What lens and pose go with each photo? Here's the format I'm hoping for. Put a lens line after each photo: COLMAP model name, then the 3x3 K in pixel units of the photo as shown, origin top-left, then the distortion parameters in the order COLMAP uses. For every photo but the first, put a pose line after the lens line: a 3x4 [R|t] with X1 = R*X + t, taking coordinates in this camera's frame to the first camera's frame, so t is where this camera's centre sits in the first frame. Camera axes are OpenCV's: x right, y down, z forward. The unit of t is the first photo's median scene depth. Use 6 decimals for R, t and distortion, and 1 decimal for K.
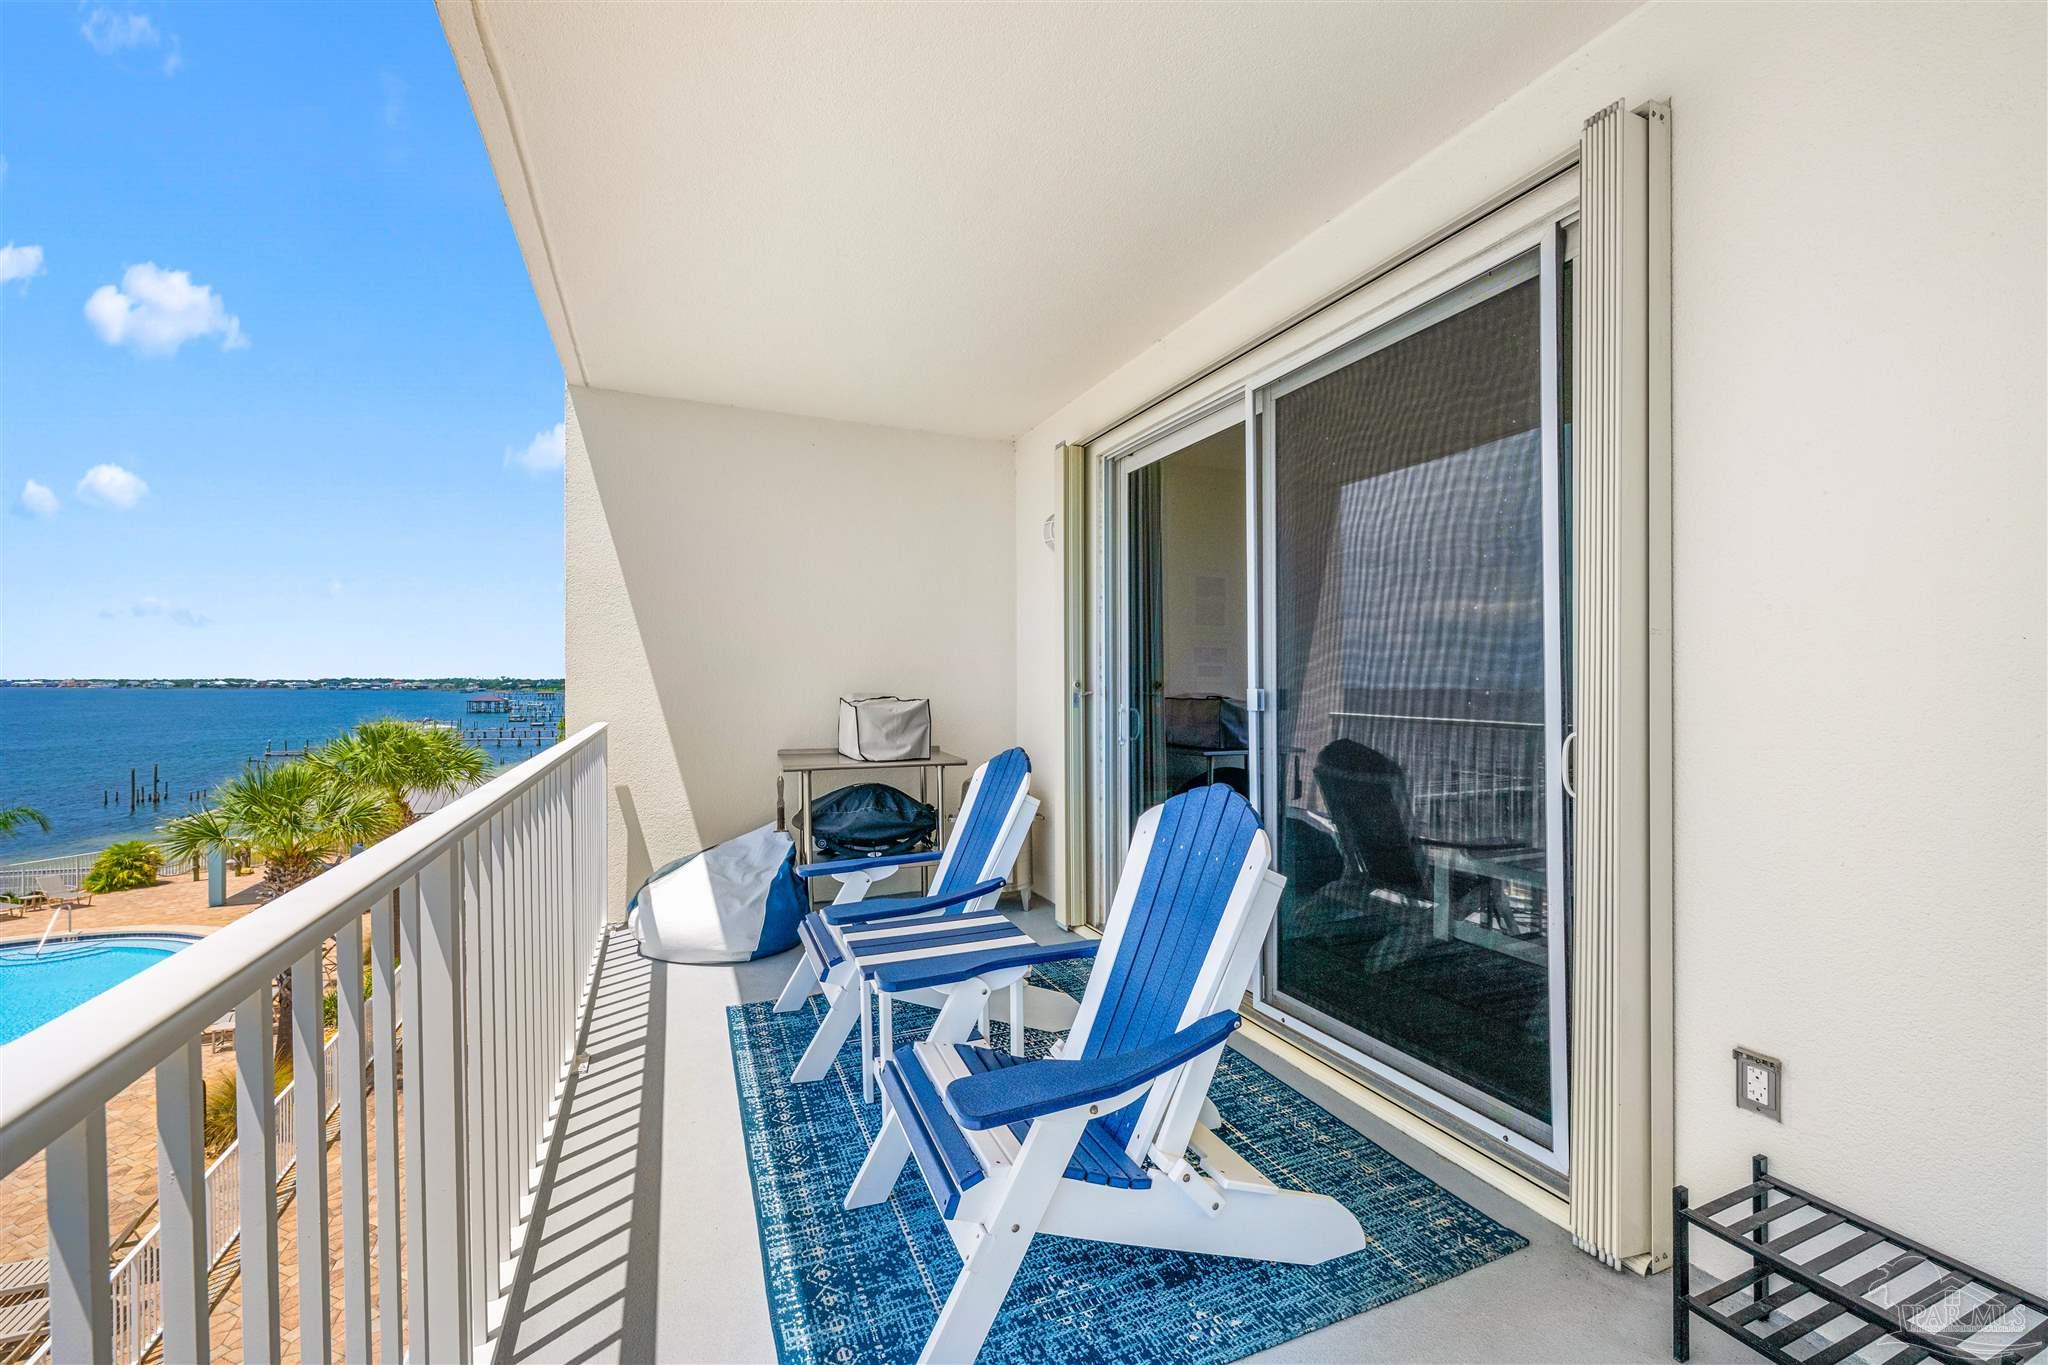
lens RADIAL K [[810.6, 0, 1020.0], [0, 810.6, 691.7], [0, 0, 1]] dist [-0.000668, -0.000293]
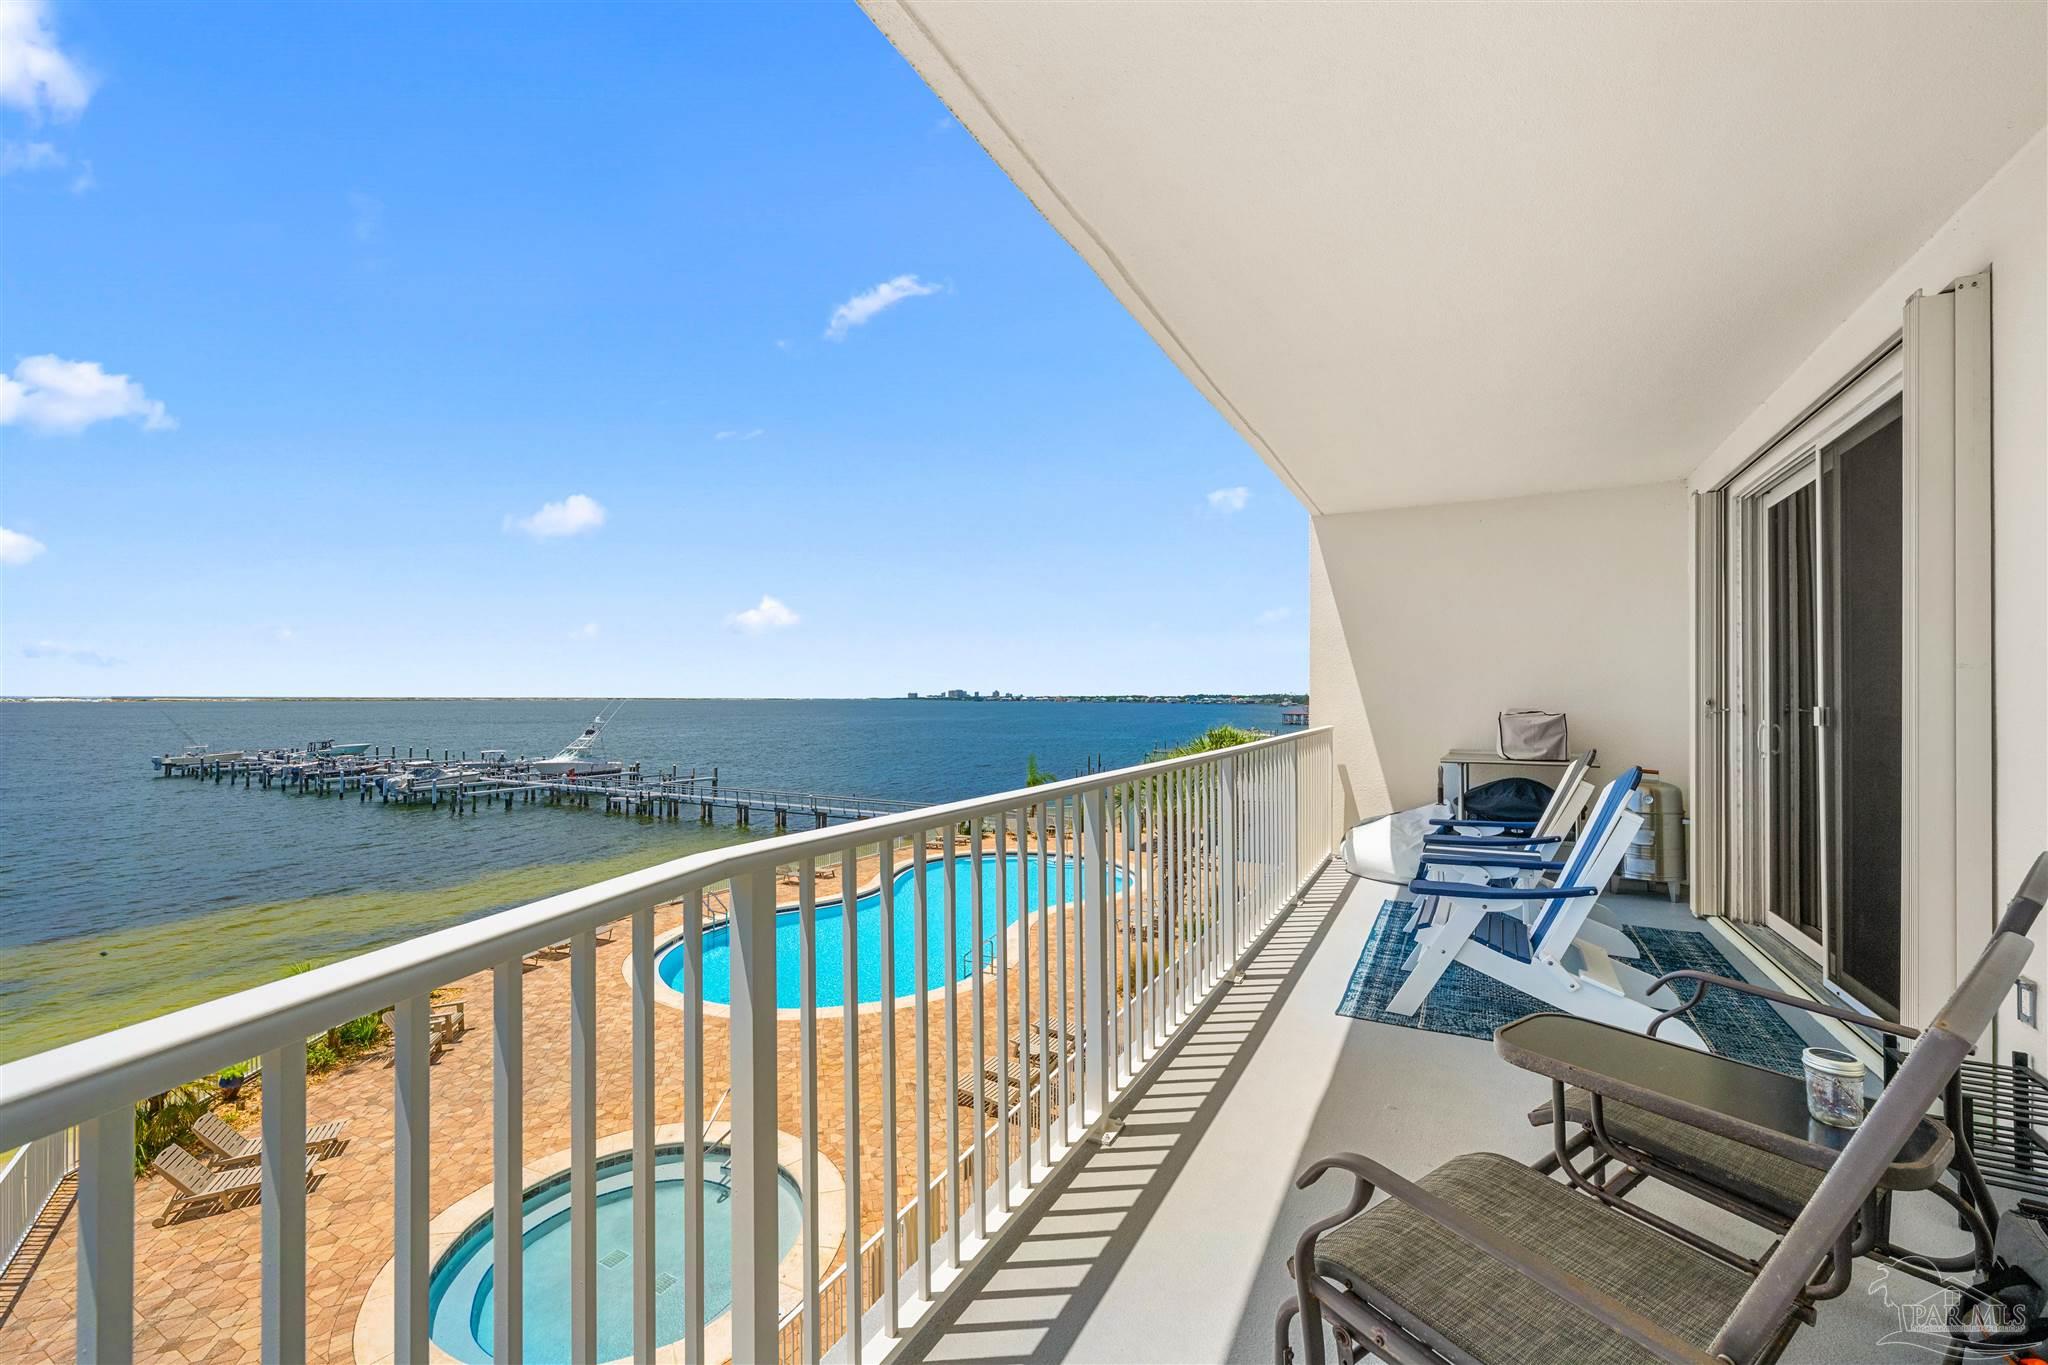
lens RADIAL K [[832.4, 0, 1027.7], [0, 832.4, 699.7], [0, 0, 1]] dist [0.000490, 0.000169]
pose [[0.622782, 0.000790, -0.782395, 0.393097], [-0.007300, 0.999962, -0.004801, -0.000248], [0.782362, 0.008701, 0.622764, -0.479531]]
